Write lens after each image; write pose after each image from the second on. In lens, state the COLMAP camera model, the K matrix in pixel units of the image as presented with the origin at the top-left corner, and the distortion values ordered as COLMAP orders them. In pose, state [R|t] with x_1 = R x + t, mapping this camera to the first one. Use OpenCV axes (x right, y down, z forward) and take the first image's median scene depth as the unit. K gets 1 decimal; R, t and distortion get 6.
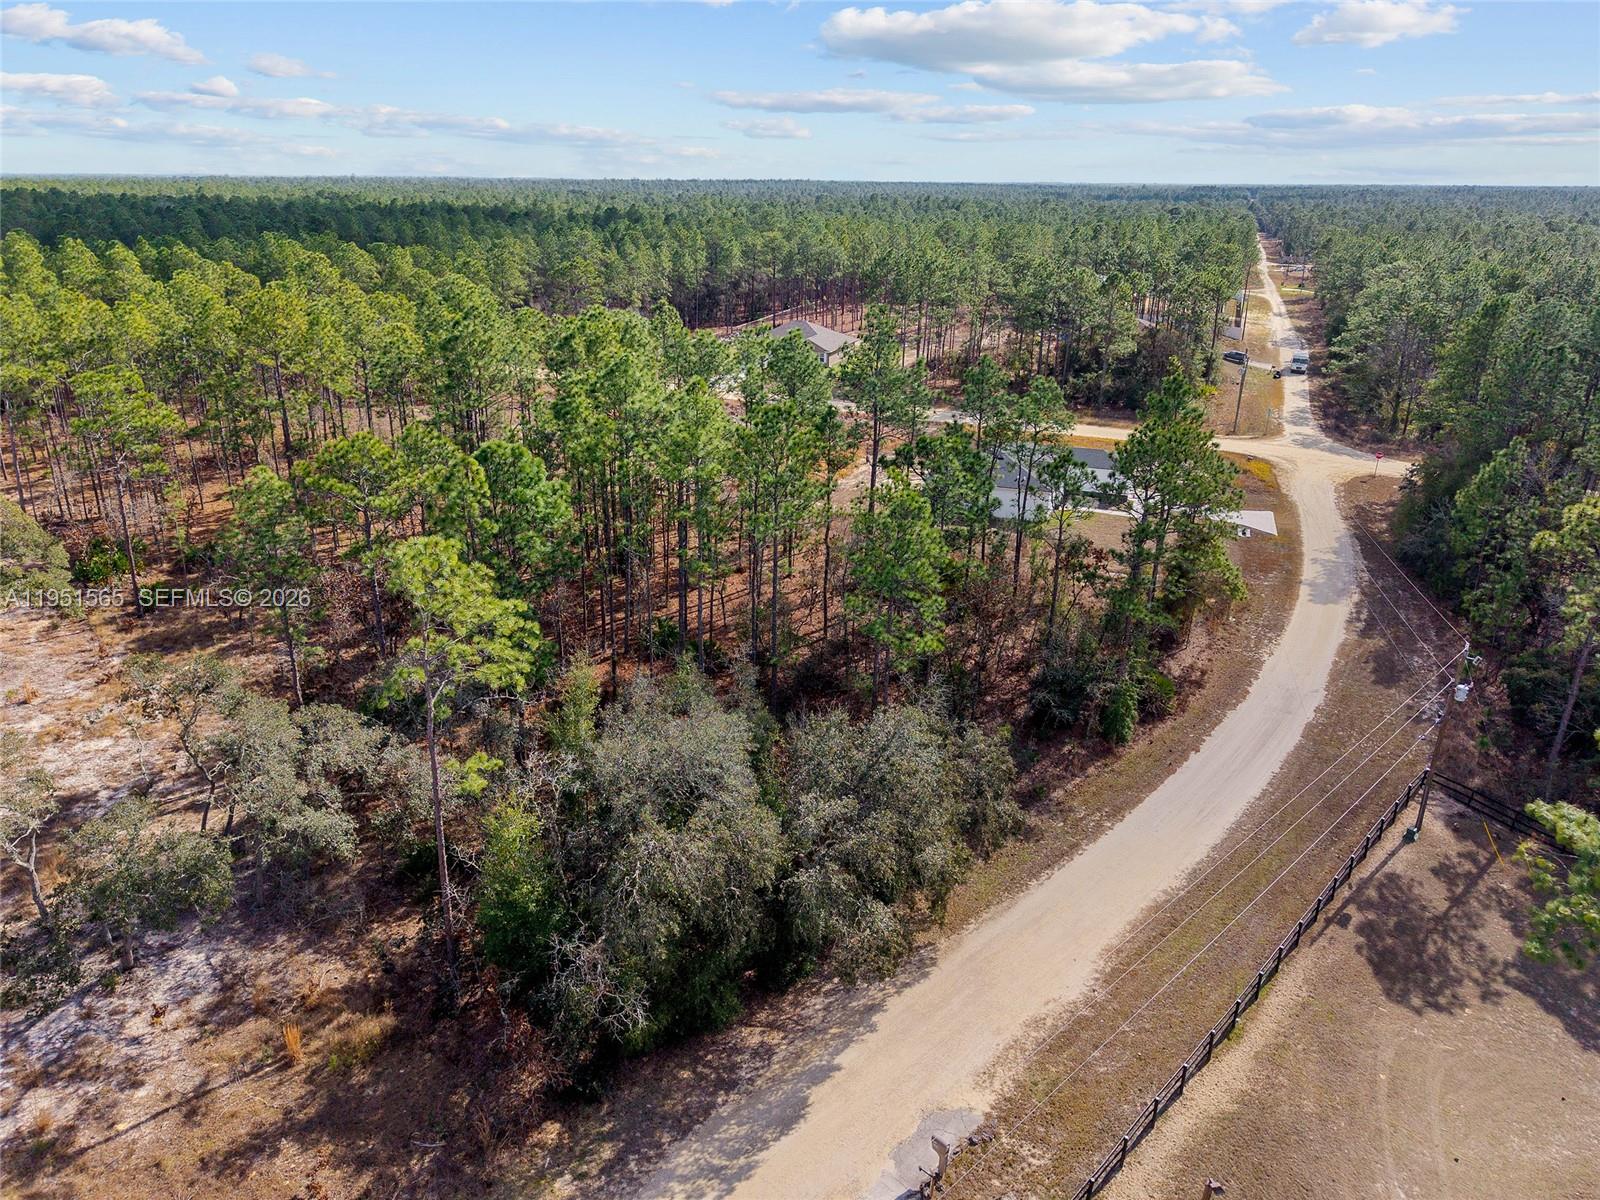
lens RADIAL K [[1072.8, 0, 768.5], [0, 1072.8, 601.2], [0, 0, 1]] dist [0.000831, -0.000300]
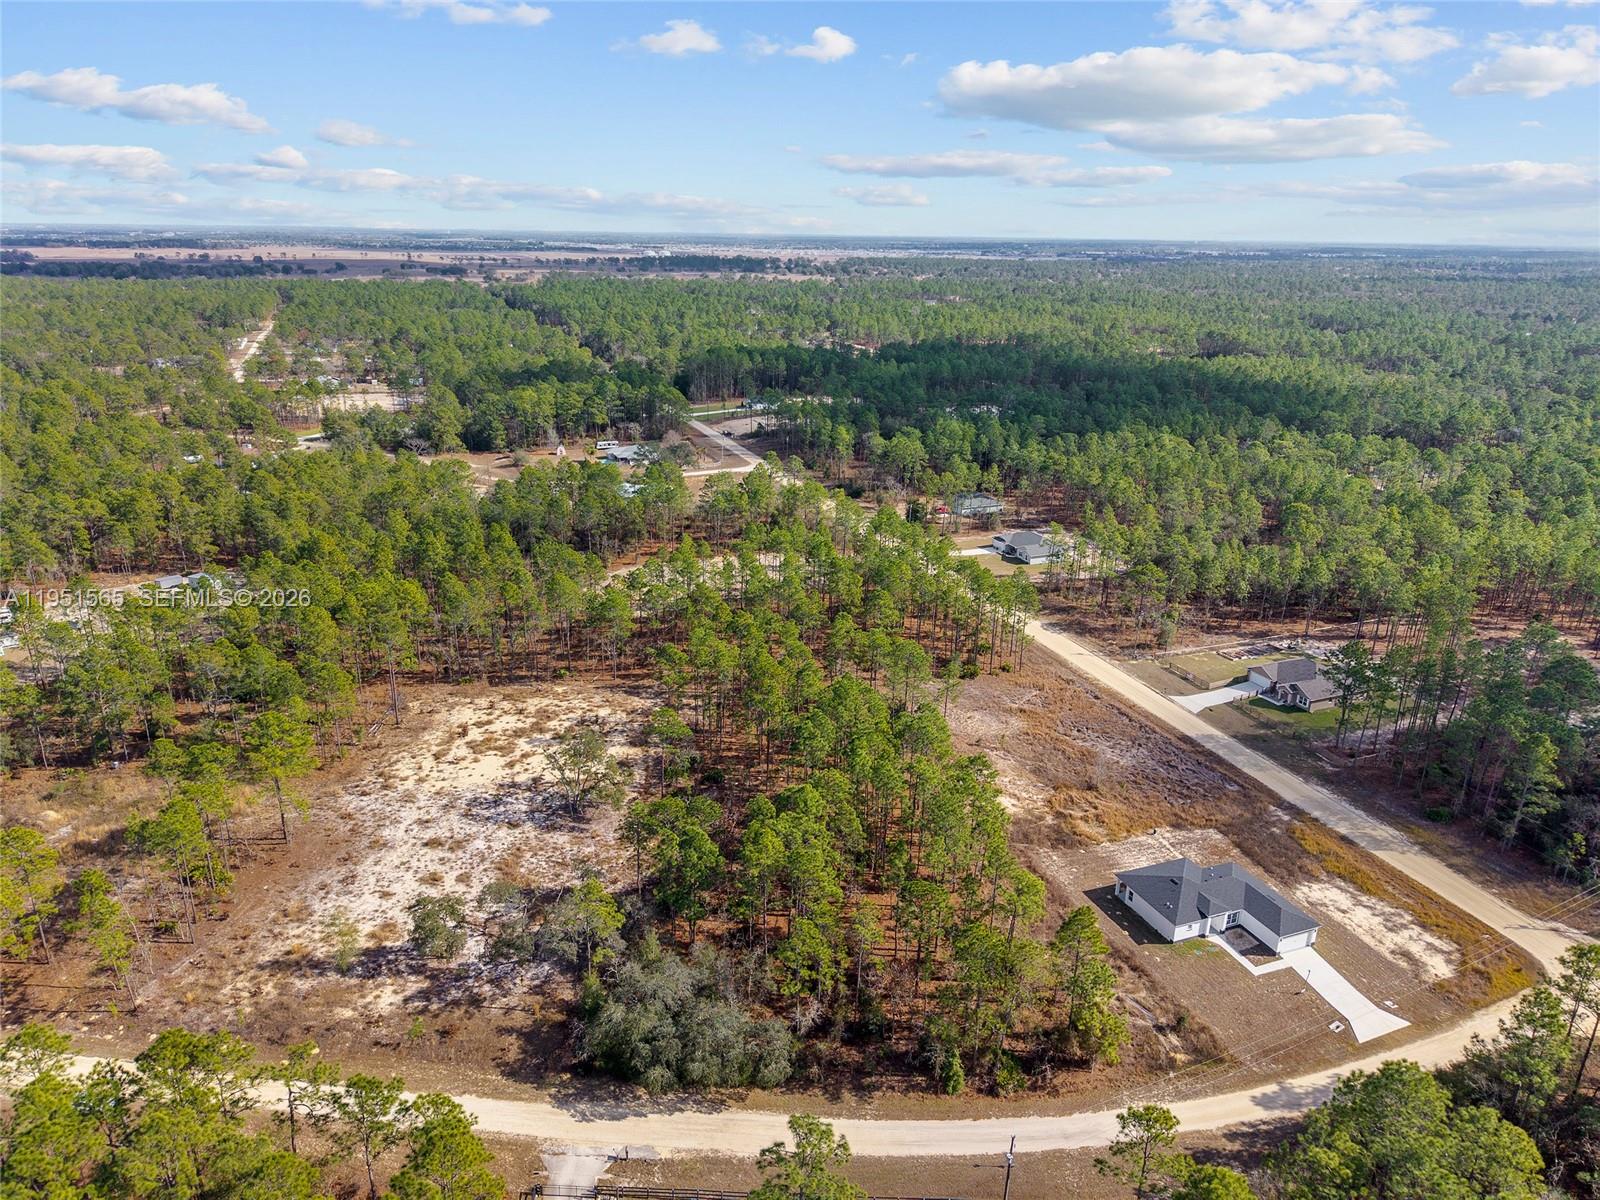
lens RADIAL K [[1058.8, 0, 786.1], [0, 1058.8, 597.6], [0, 0, 1]] dist [0.024250, -0.024871]
pose [[0.684520, 0.240111, -0.688316, 1.831980], [-0.271316, 0.960282, 0.065164, -1.103243], [0.676624, 0.142145, 0.722478, -0.913893]]
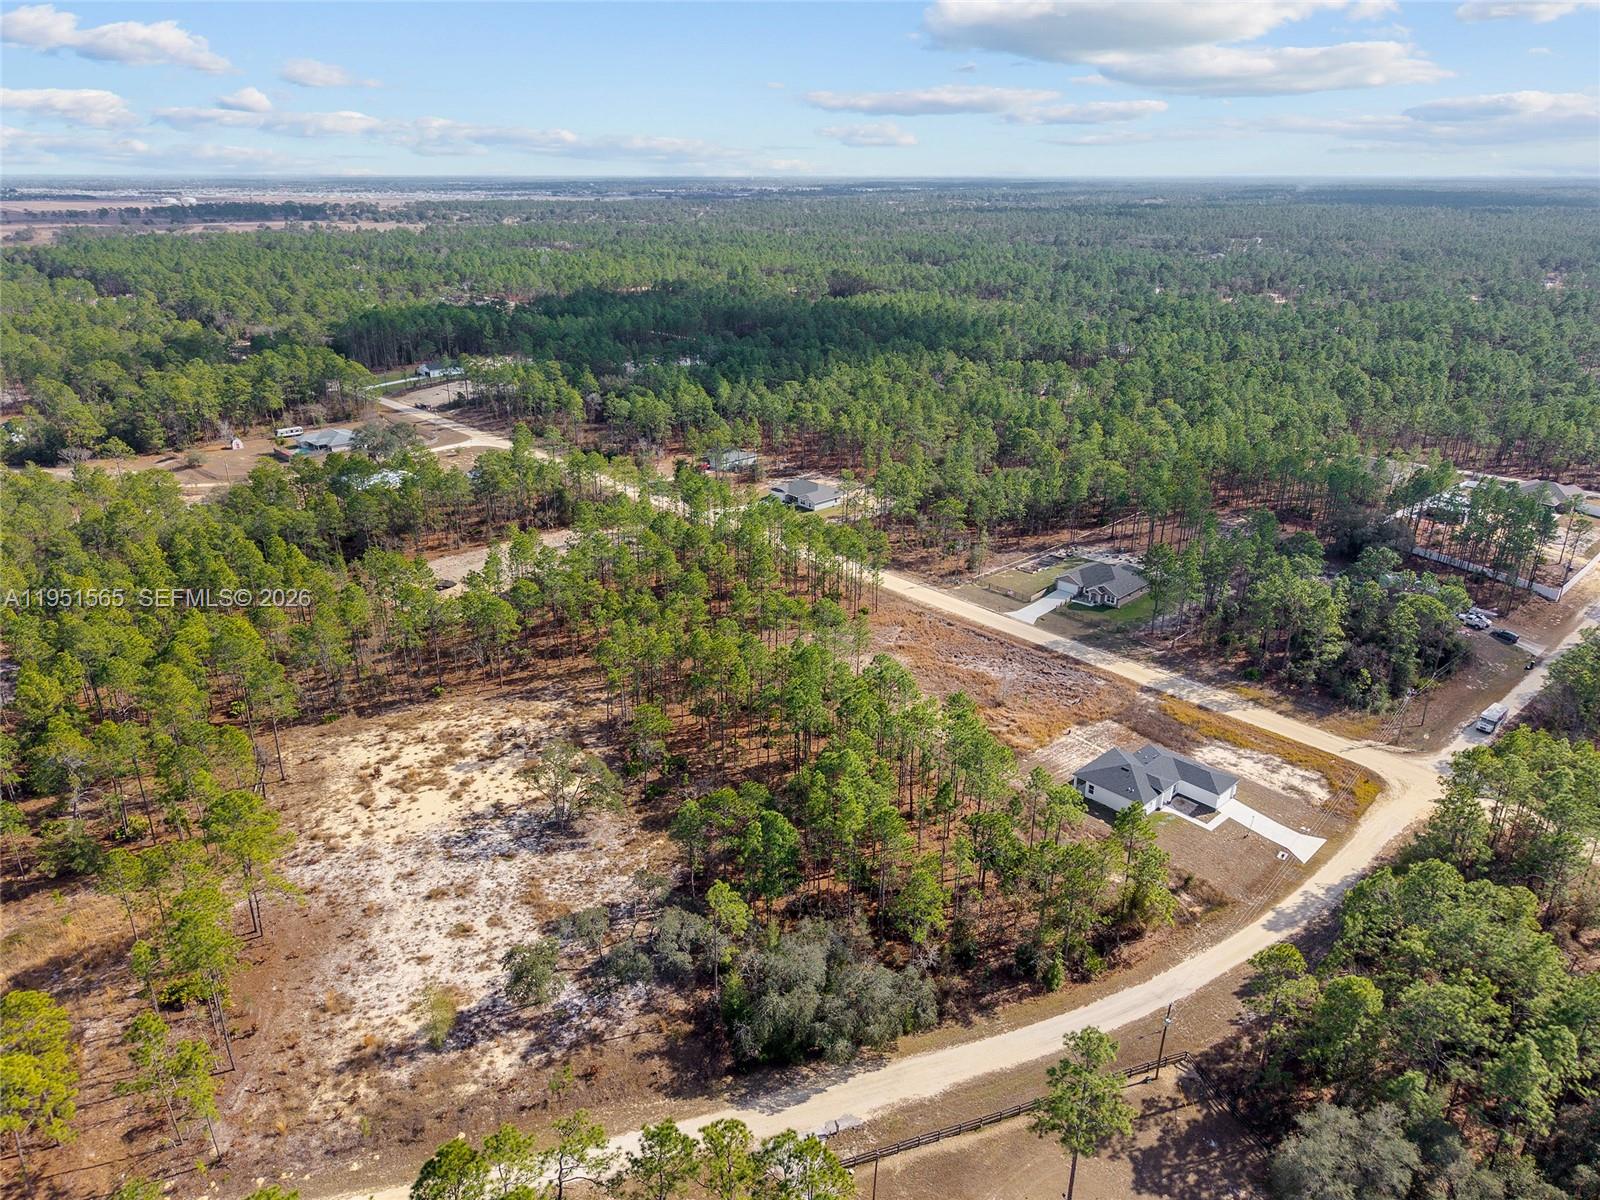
lens RADIAL K [[1070.4, 0, 786.2], [0, 1070.4, 594.2], [0, 0, 1]] dist [0.017077, -0.014726]
pose [[0.906938, 0.148283, -0.394305, 0.880563], [-0.146965, 0.988566, 0.033727, -0.938112], [0.394798, 0.027361, 0.918360, -1.678786]]
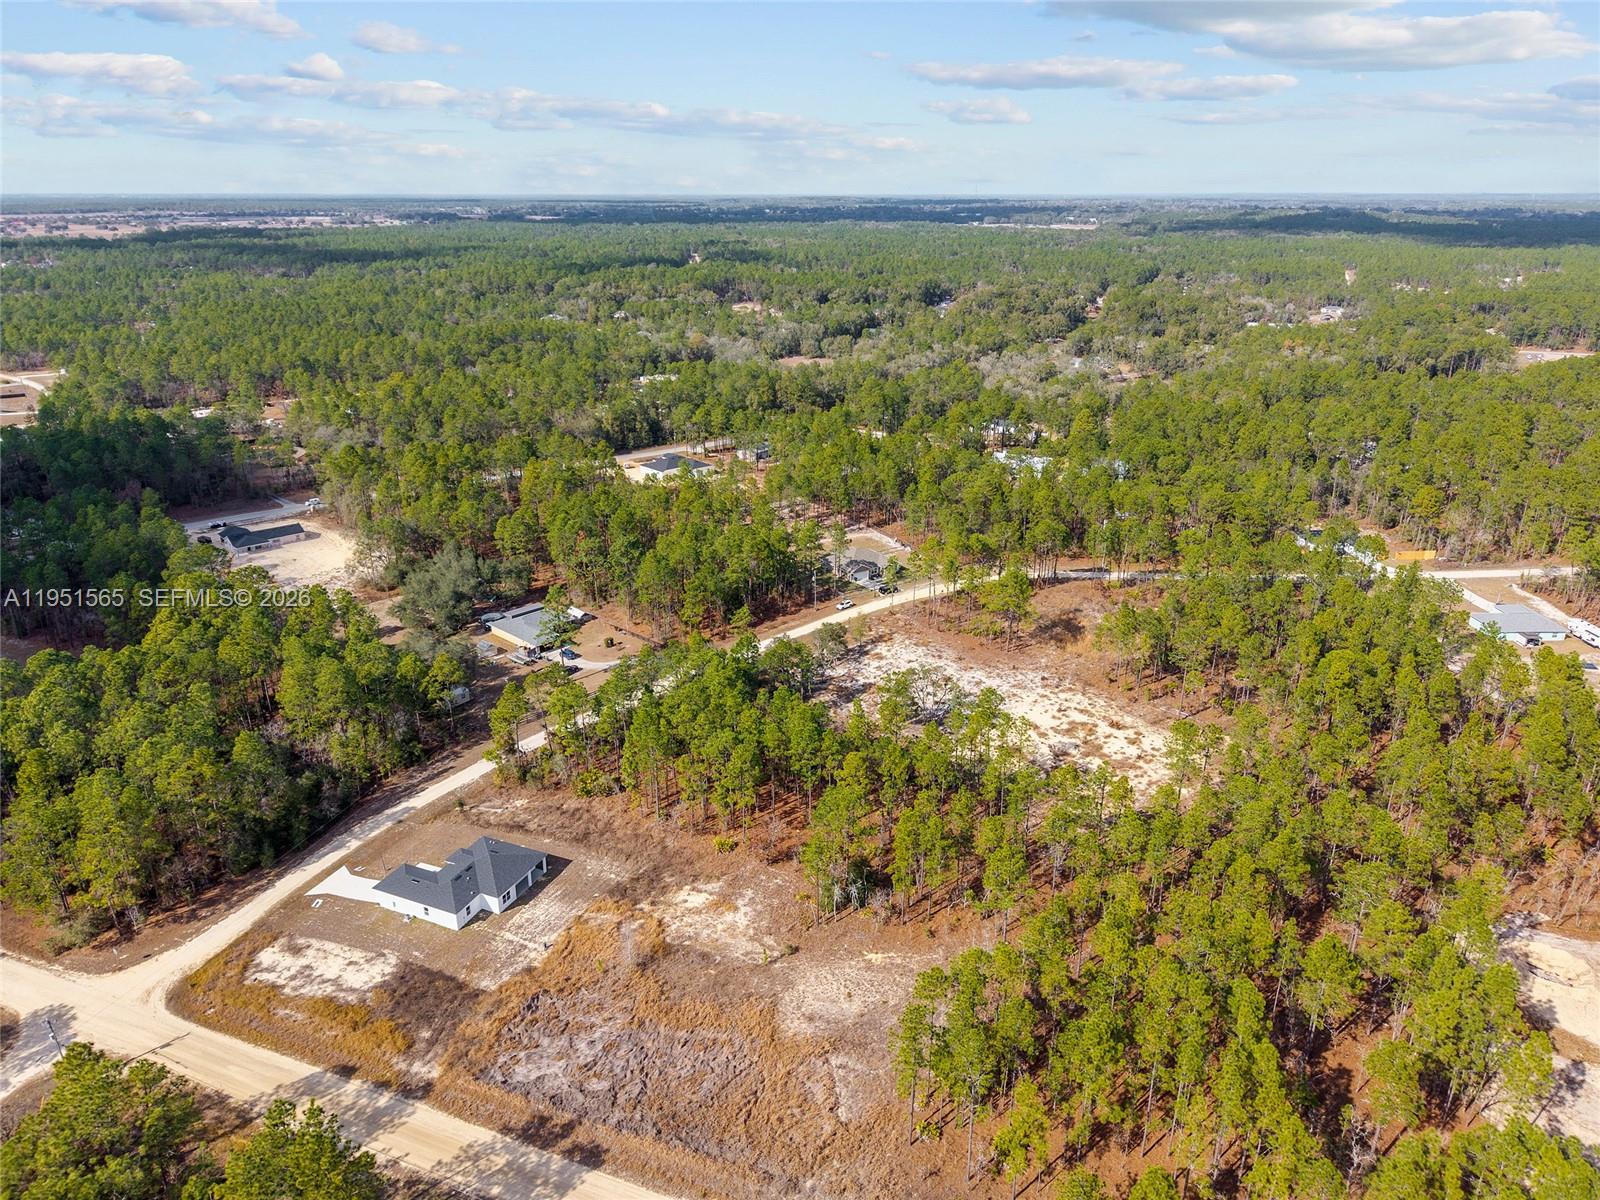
lens RADIAL K [[1075.9, 0, 803.2], [0, 1075.9, 597.4], [0, 0, 1]] dist [0.002250, -0.003376]
pose [[-0.999885, -0.014985, 0.002275, -0.592533], [-0.009592, 0.741847, 0.670501, -3.732367], [-0.011735, 0.670402, -0.741905, 4.869078]]
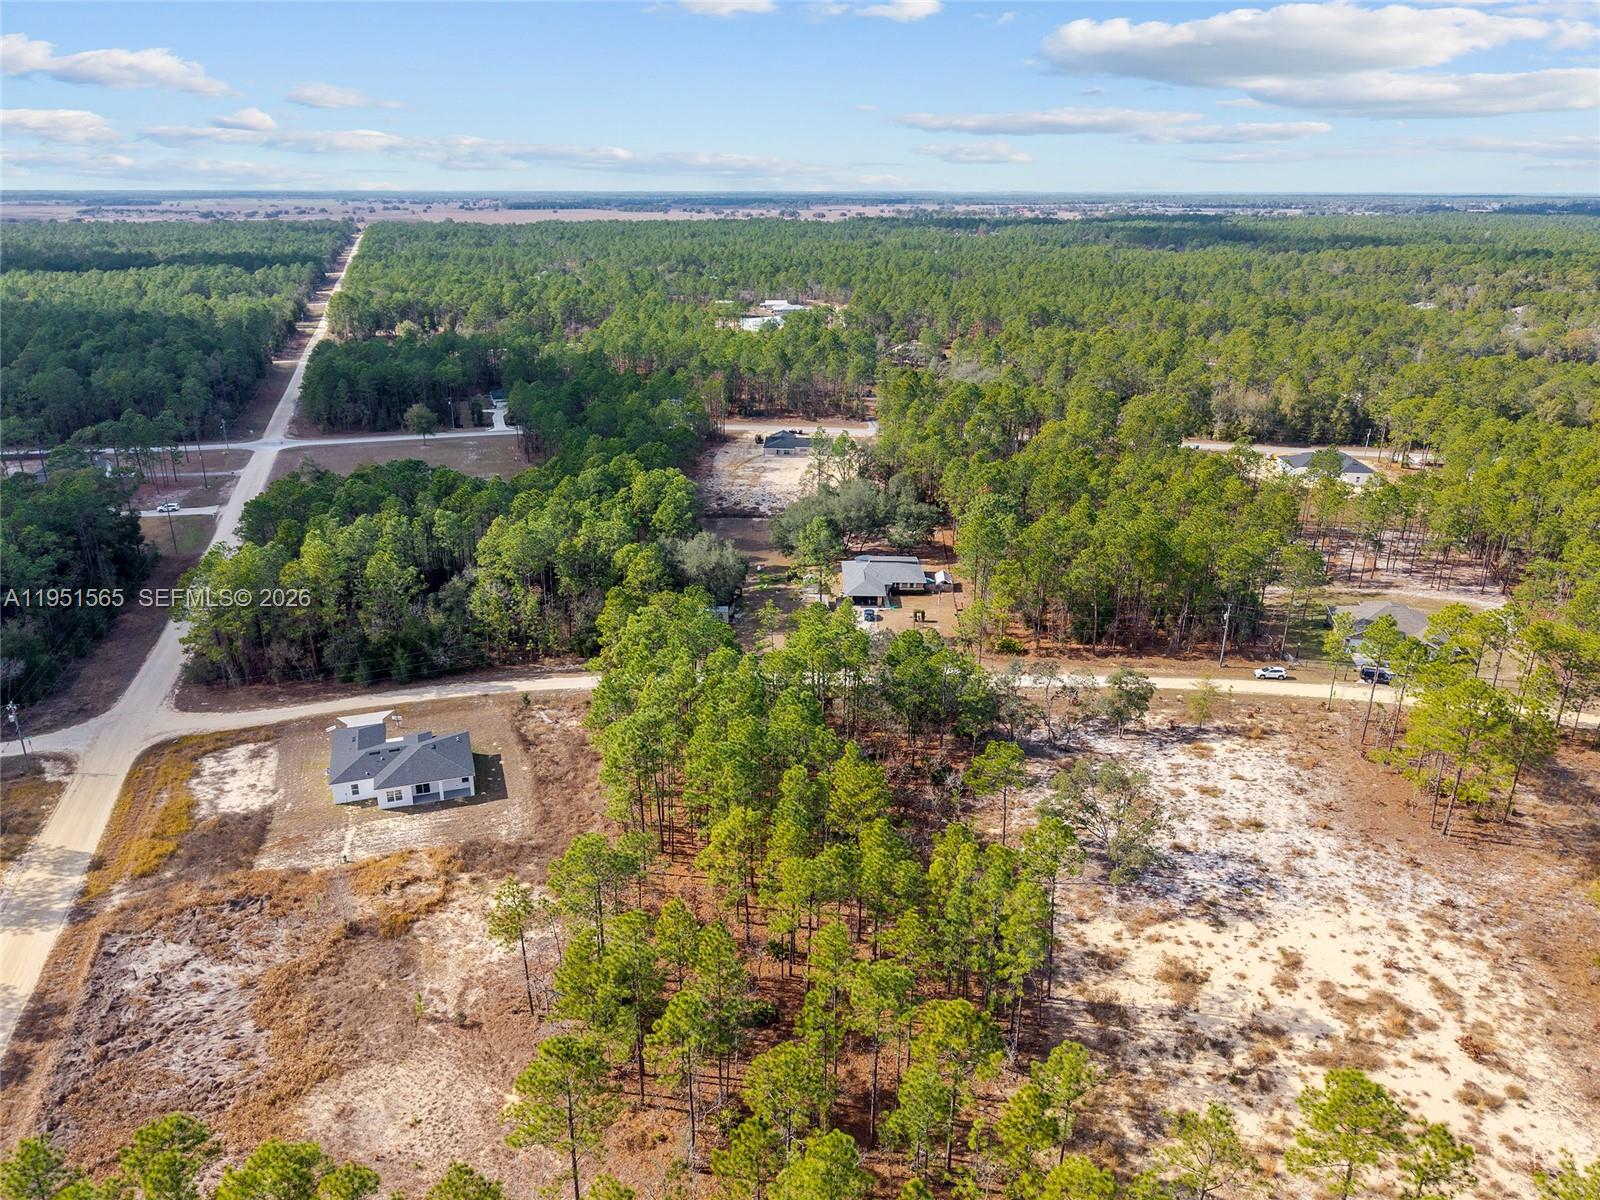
lens RADIAL K [[1087.5, 0, 769.3], [0, 1087.5, 613.1], [0, 0, 1]] dist [0.005069, -0.001739]
pose [[-0.652244, -0.286994, 0.701579, -2.447426], [0.265714, 0.780259, 0.566209, -2.336326], [-0.709911, 0.555725, -0.432661, 3.046135]]
